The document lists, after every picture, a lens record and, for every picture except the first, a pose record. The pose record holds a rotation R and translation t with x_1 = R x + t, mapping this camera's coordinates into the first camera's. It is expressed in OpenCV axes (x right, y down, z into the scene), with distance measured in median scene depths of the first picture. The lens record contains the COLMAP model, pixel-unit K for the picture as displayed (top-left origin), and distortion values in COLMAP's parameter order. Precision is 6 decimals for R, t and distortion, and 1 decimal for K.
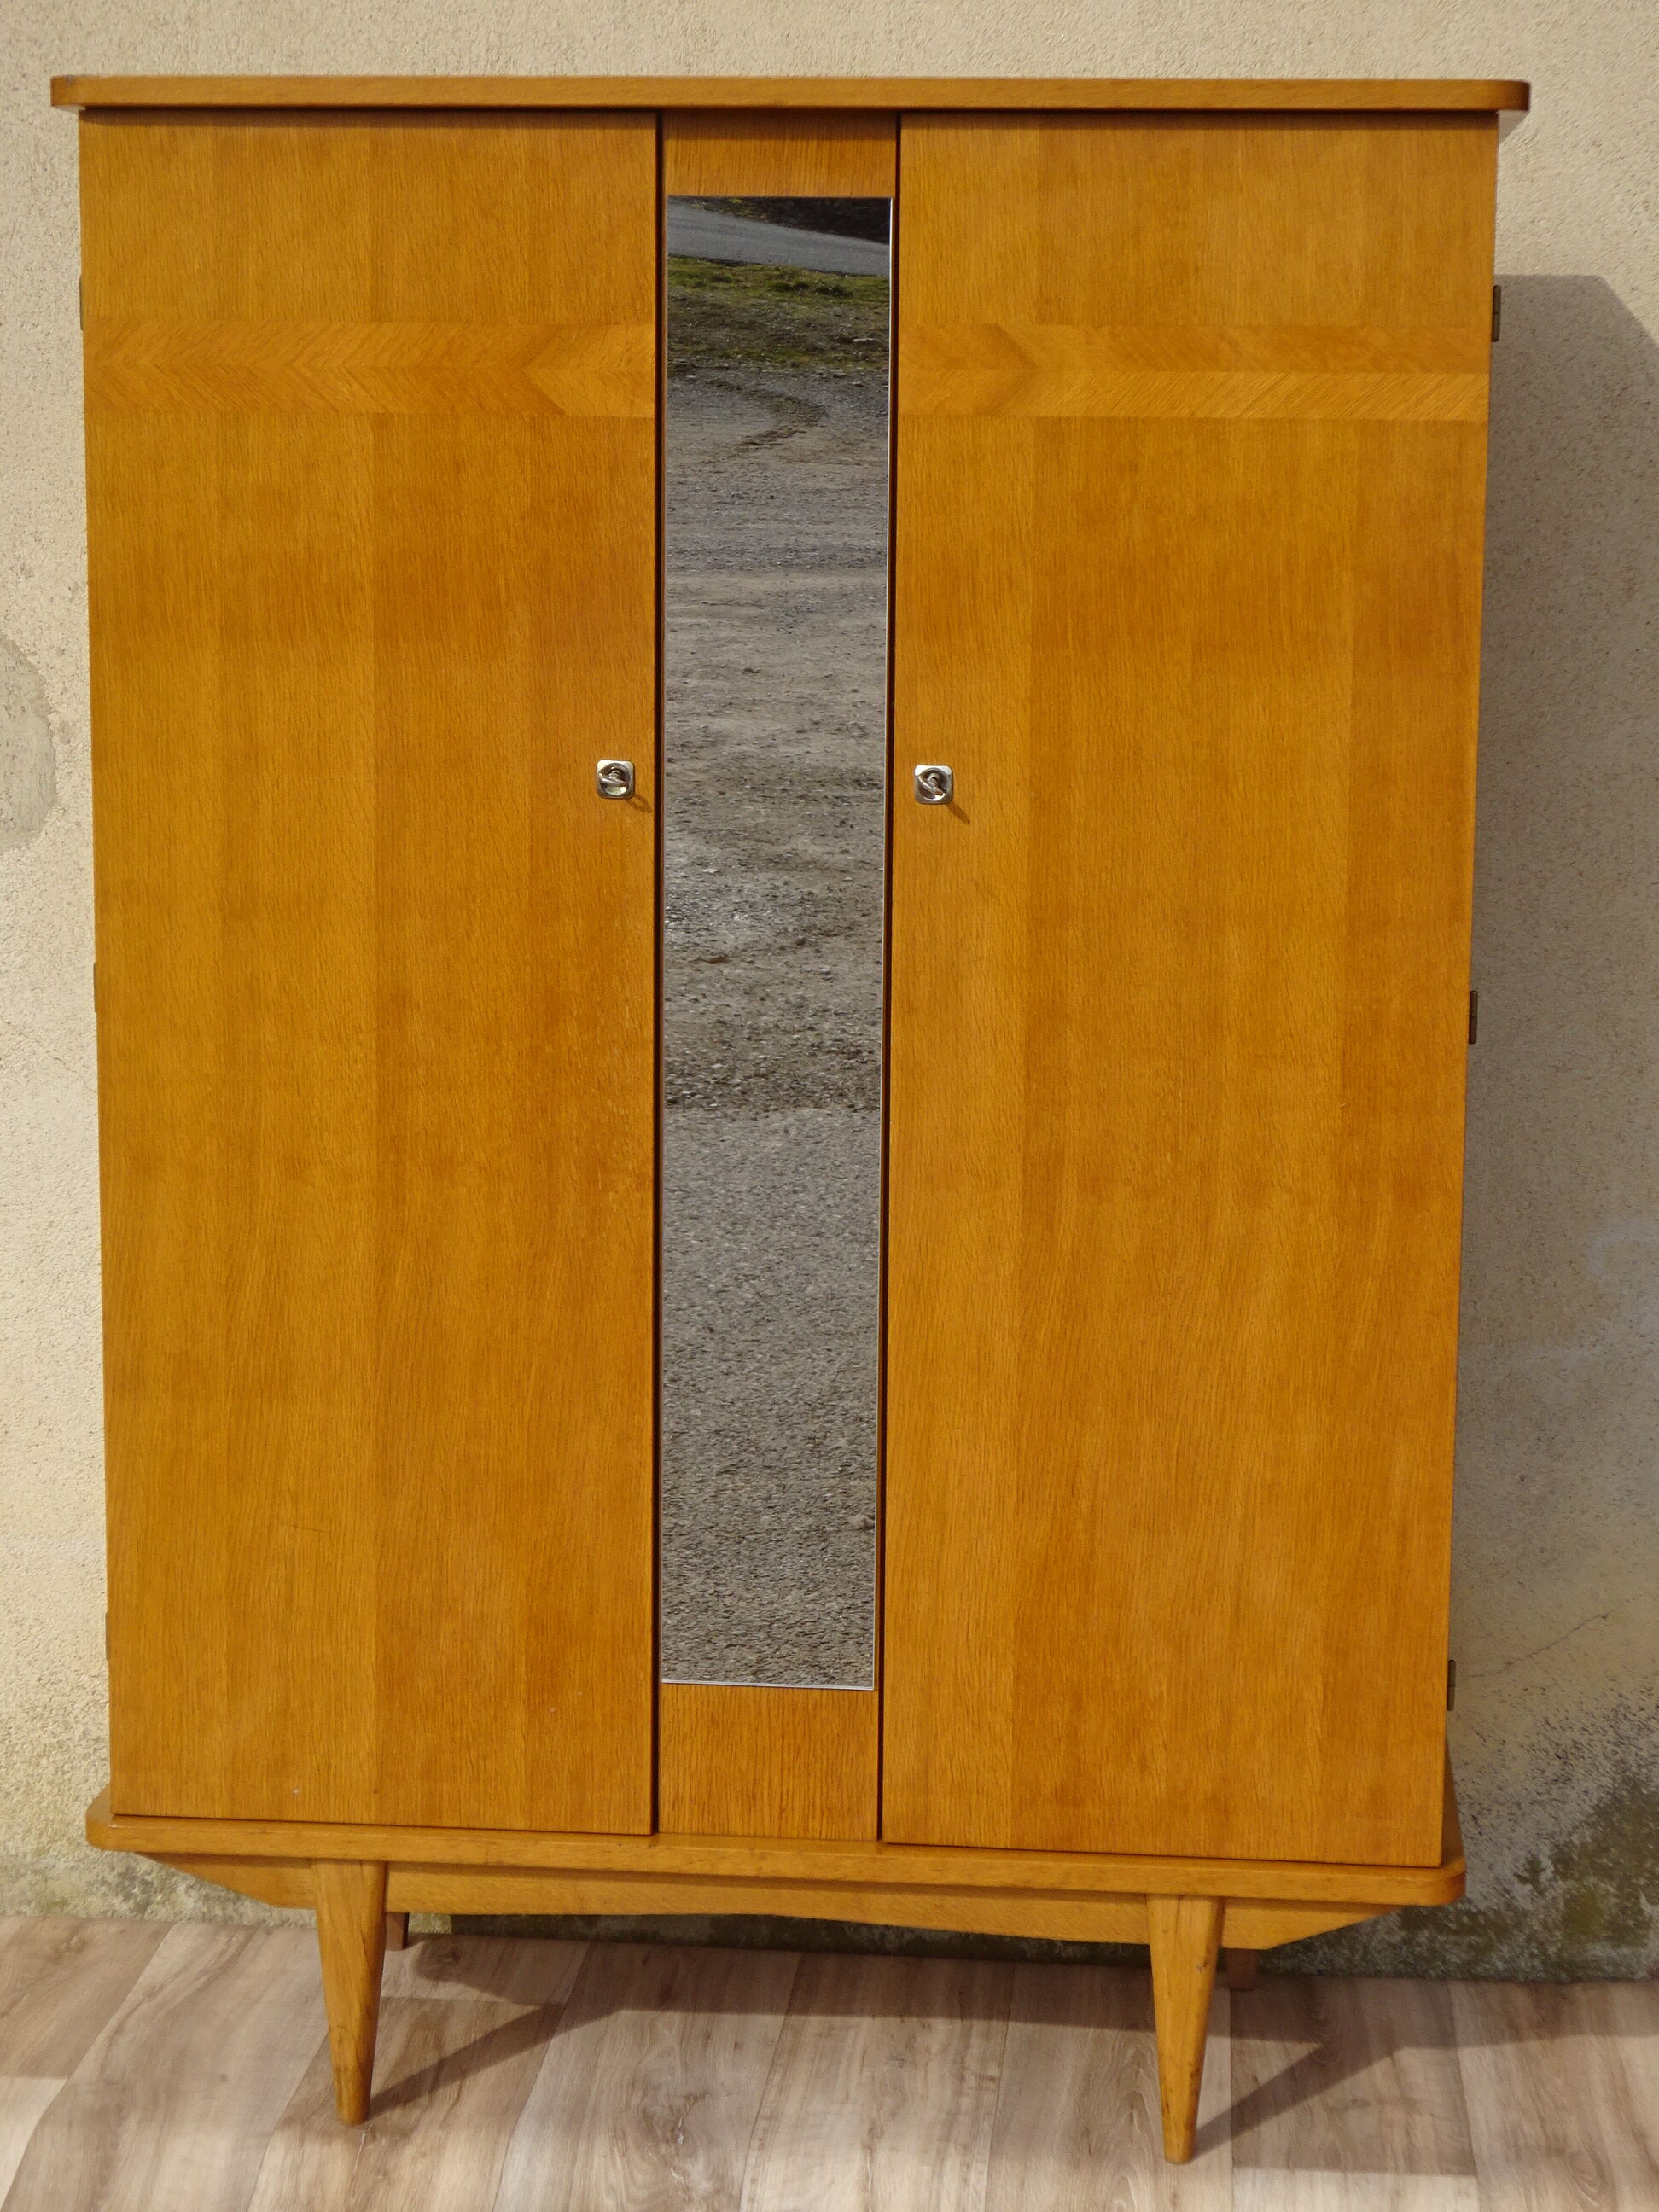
lens RADIAL K [[4282.8, 0, 827.3], [0, 4282.8, 1112.6], [0, 0, 1]] dist [0.024612, 0.000000]
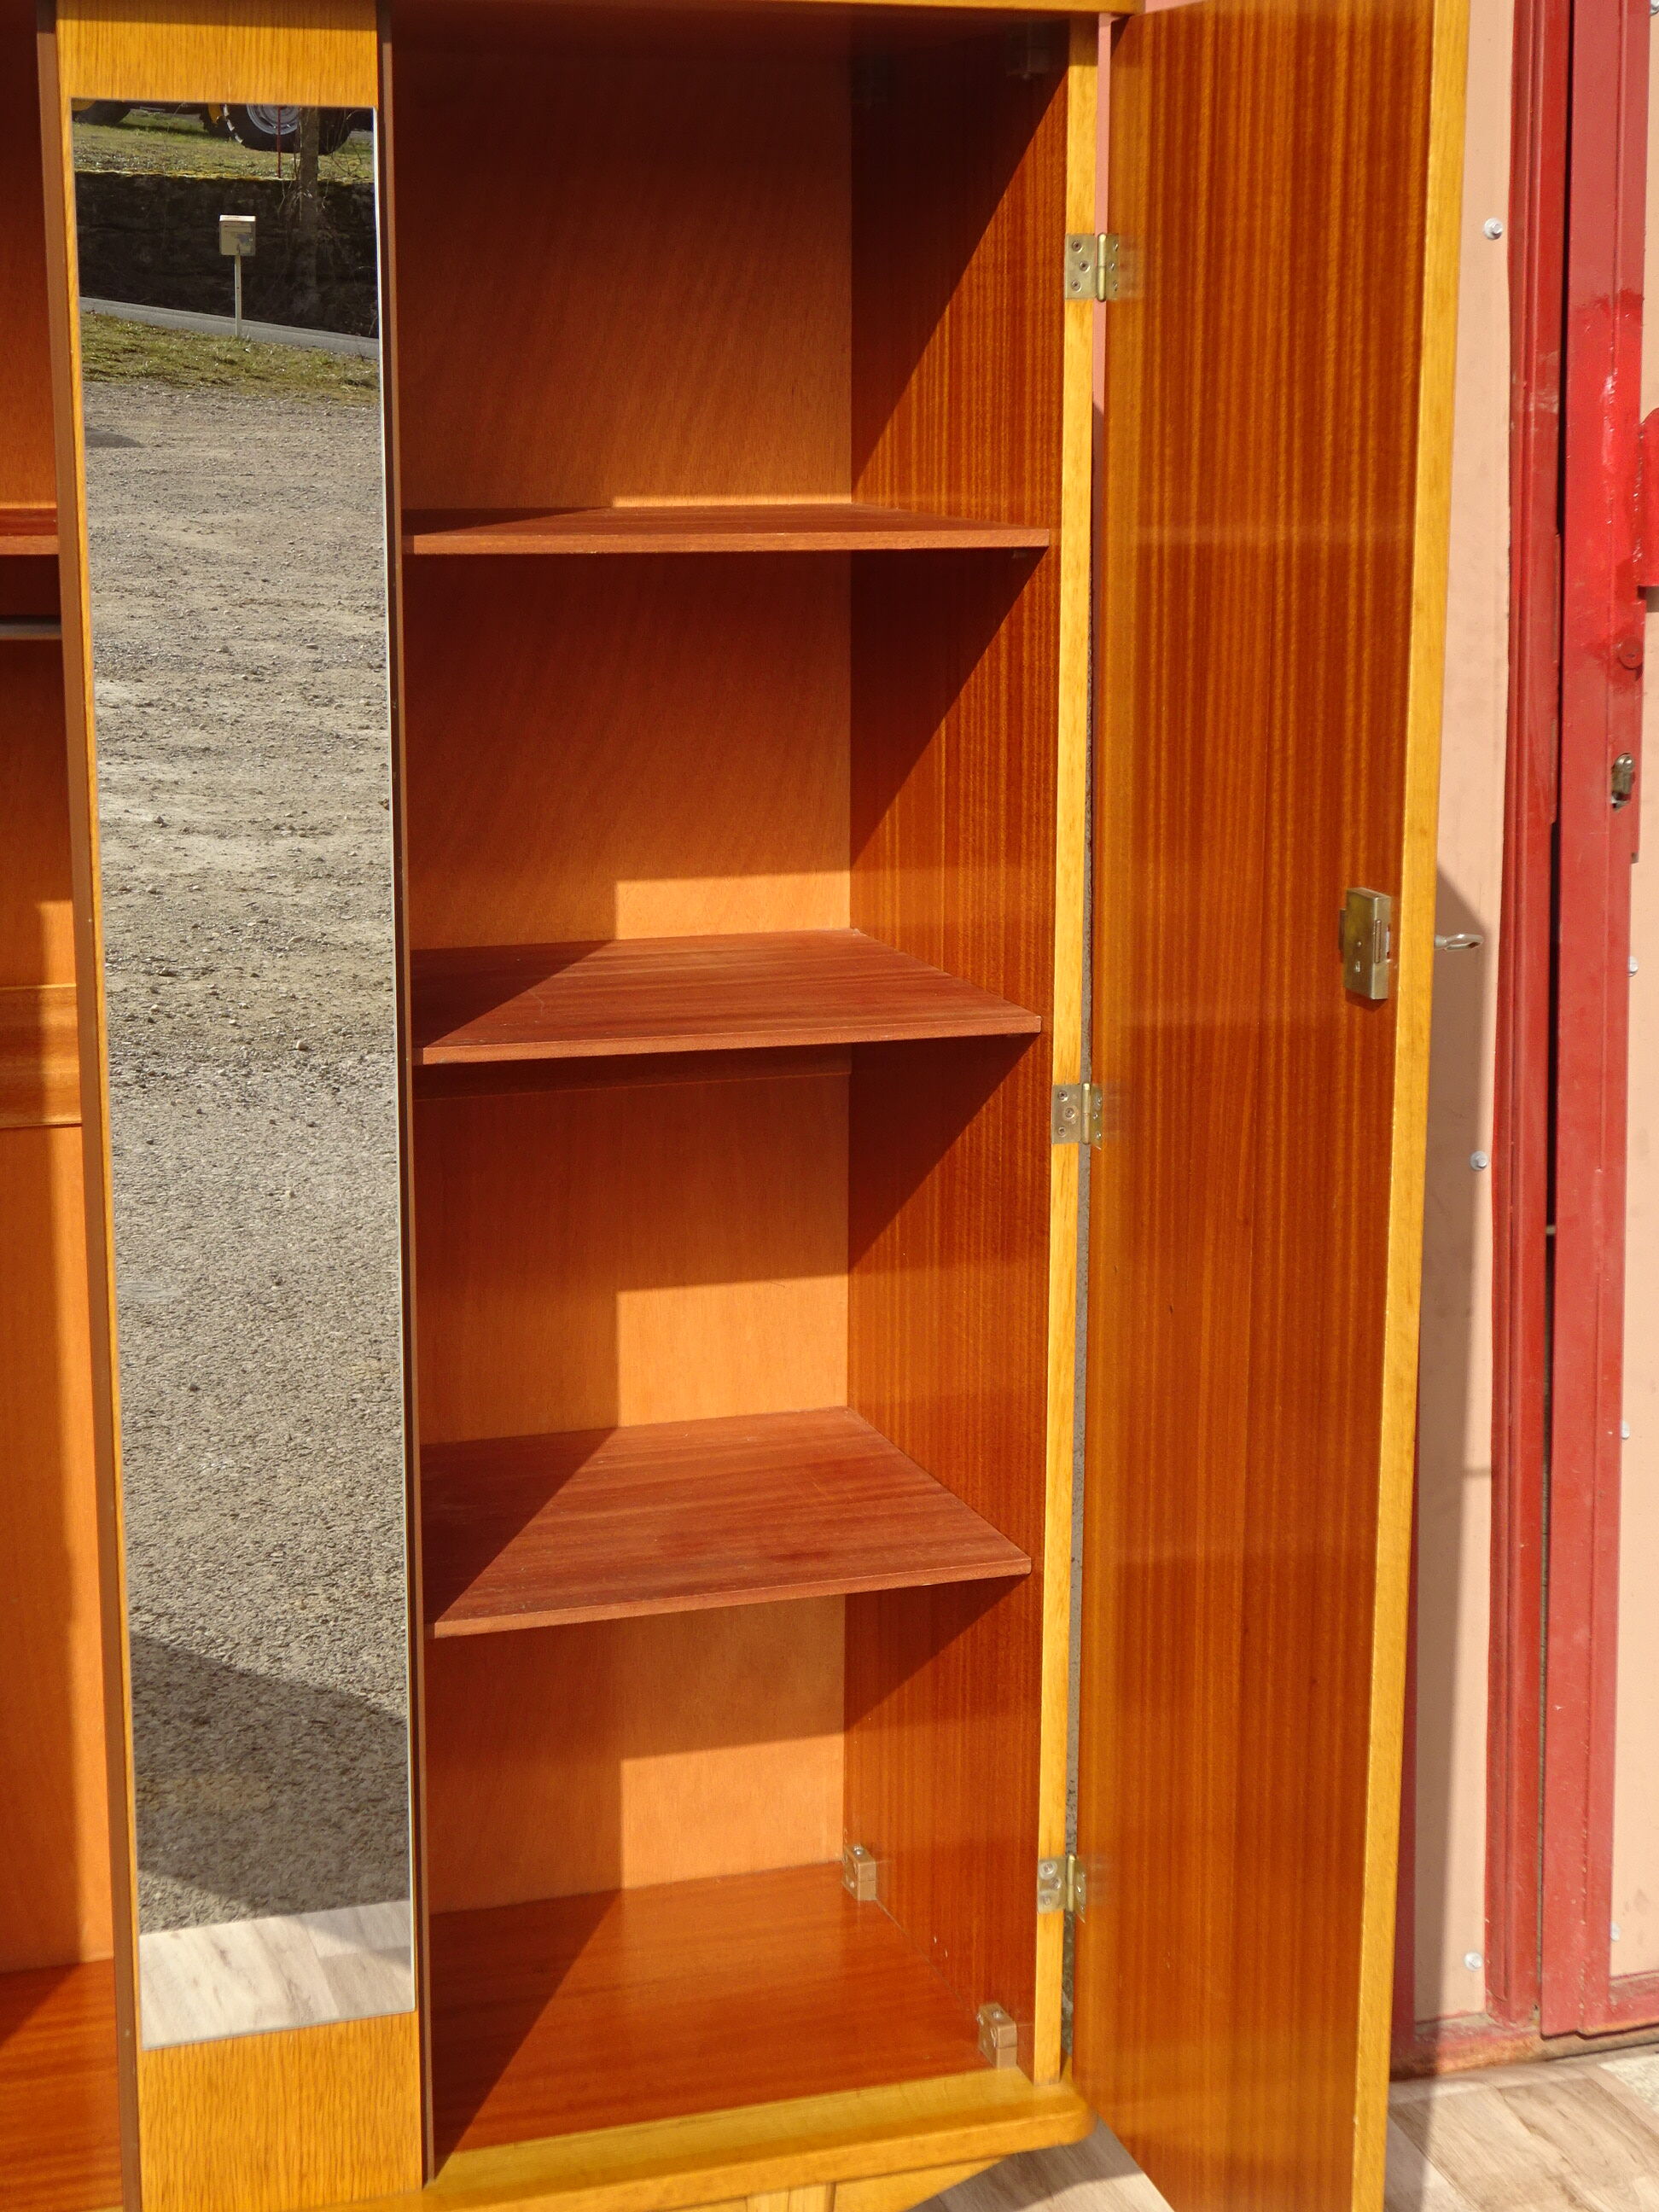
lens RADIAL K [[3599.3, 0, 827.3], [0, 3599.3, 1113.5], [0, 0, 1]] dist [0.024677, 0.000000]
pose [[0.911528, -0.090289, 0.401204, -0.172185], [0.069885, 0.995420, 0.065238, -0.069049], [-0.405257, -0.031428, 0.913662, 0.361134]]
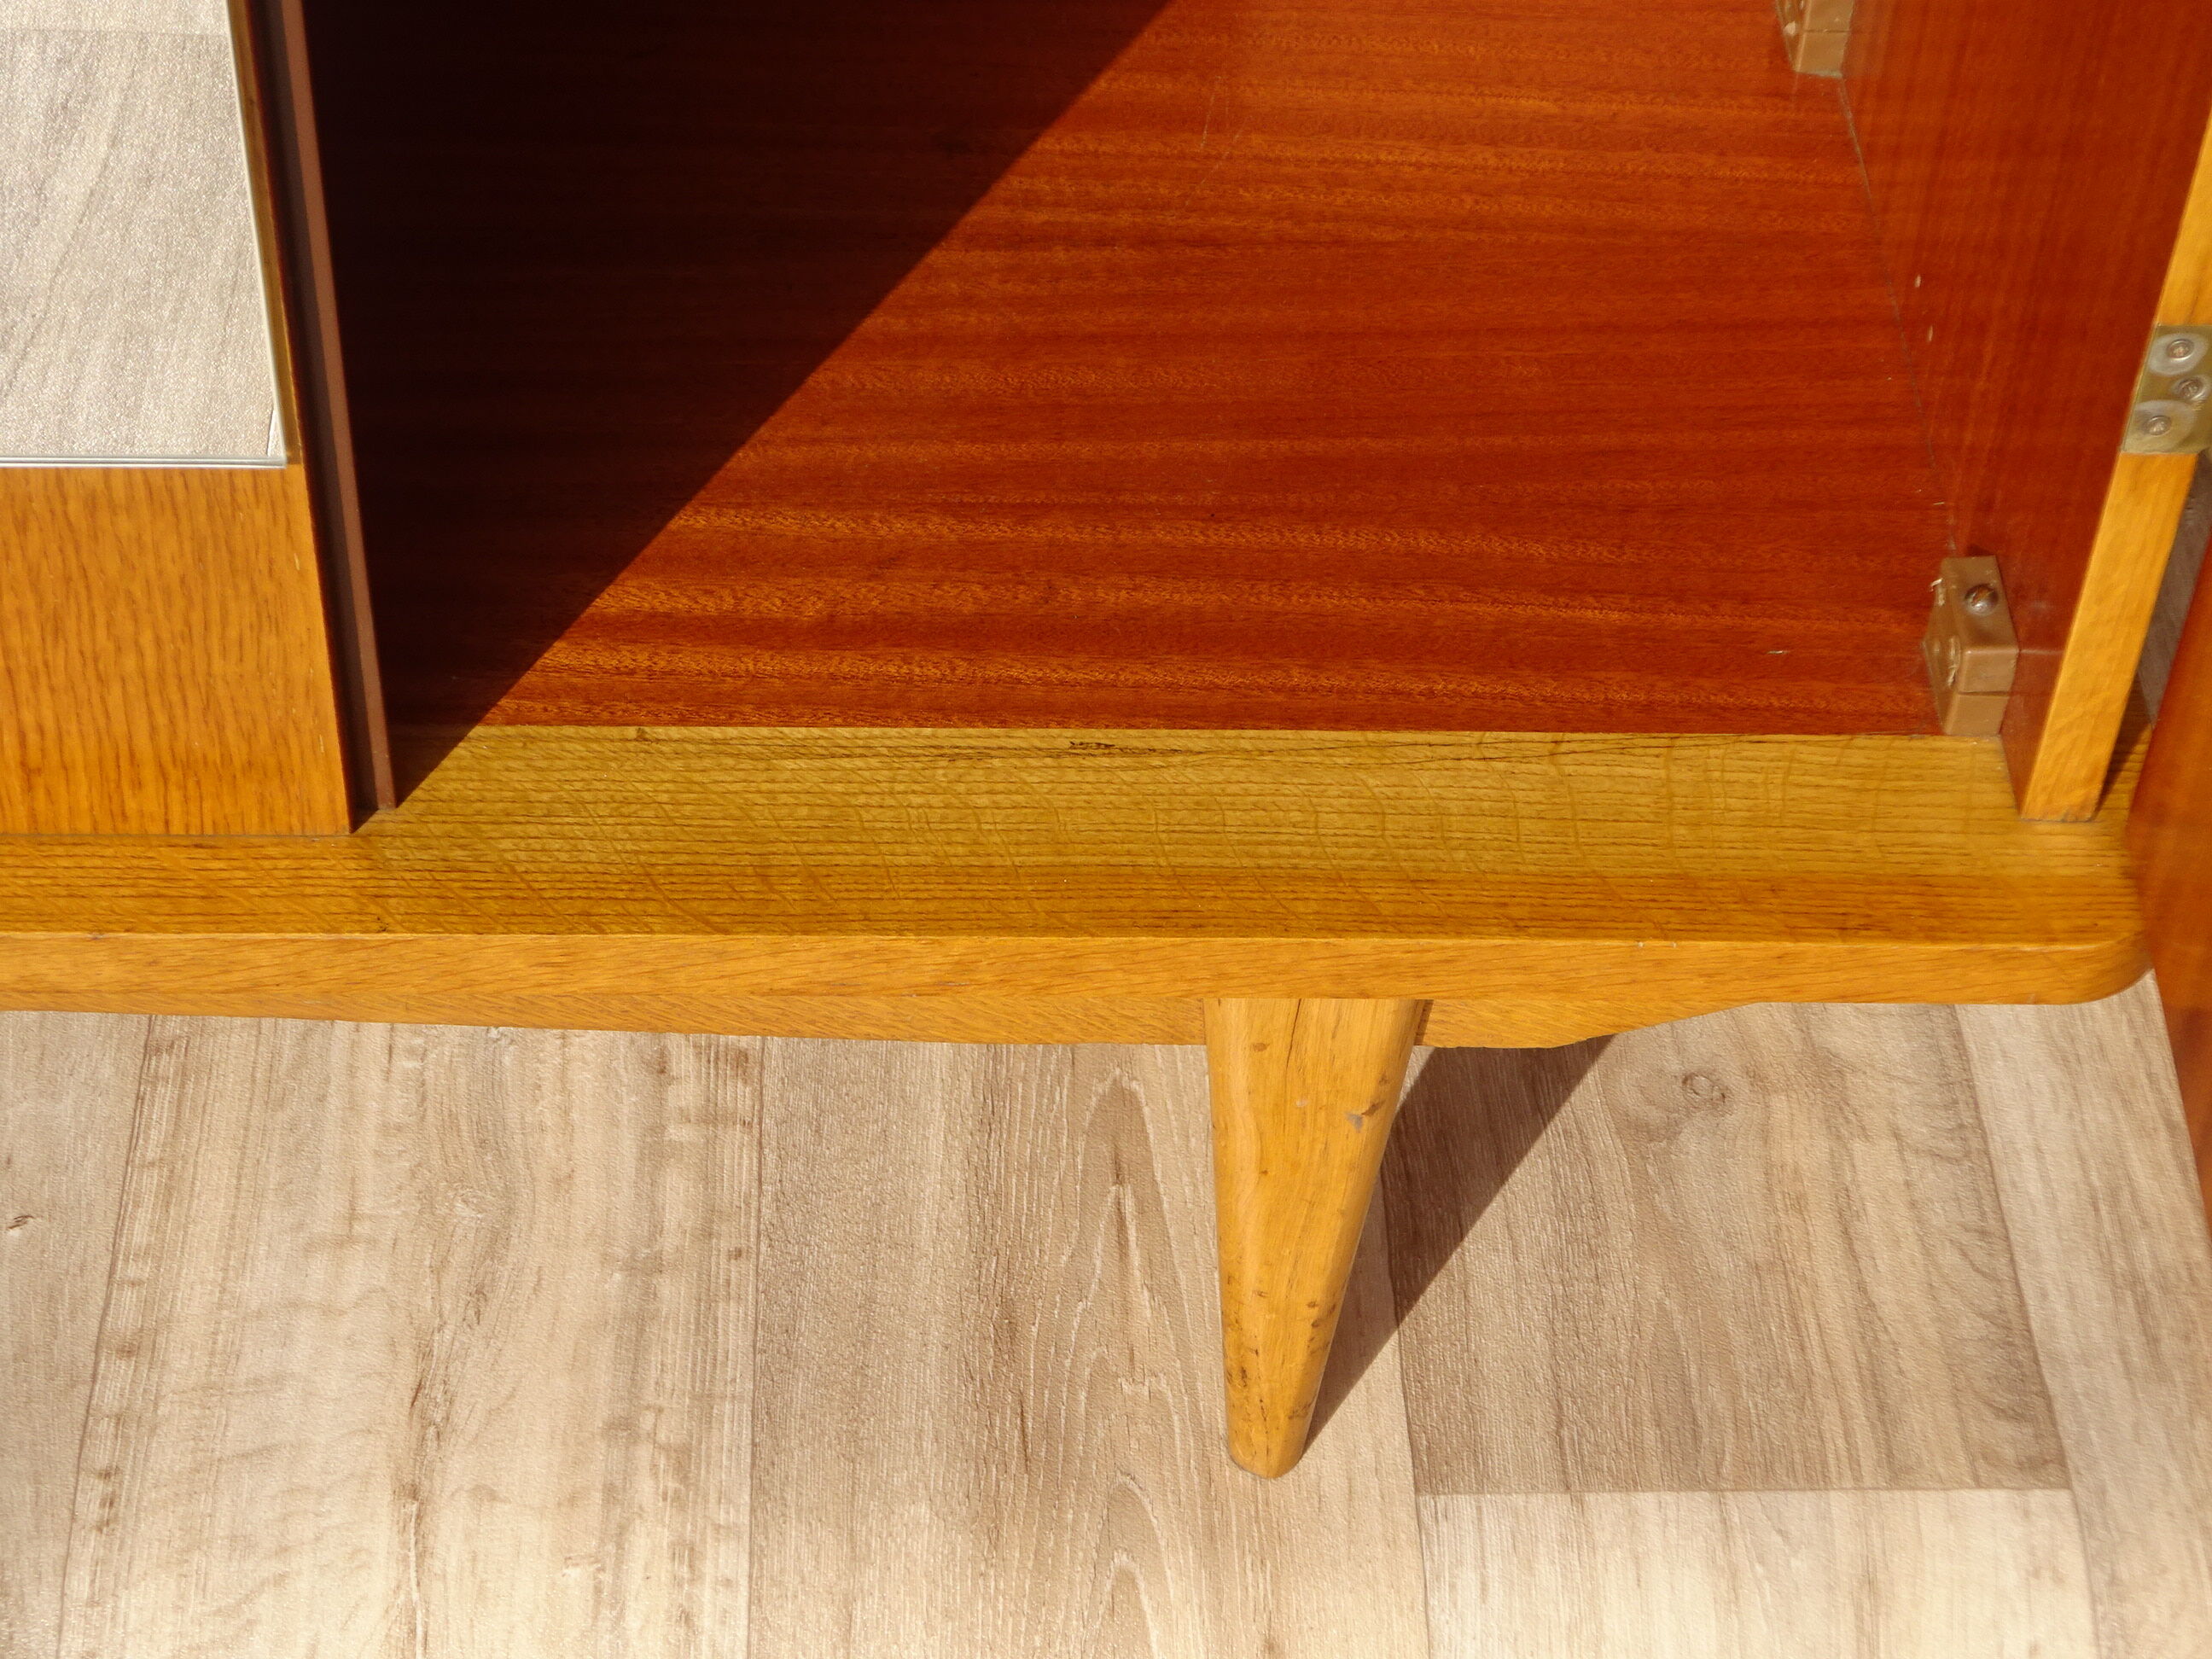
lens RADIAL K [[4399.1, 0, 1120.0], [0, 4399.1, 828.7], [0, 0, 1]] dist [0.013254, 0.000000]
pose [[0.991670, -0.070207, 0.107993, 0.032775], [-0.008814, 0.799451, 0.600667, -0.024901], [-0.128506, -0.596615, 0.792172, 0.739786]]
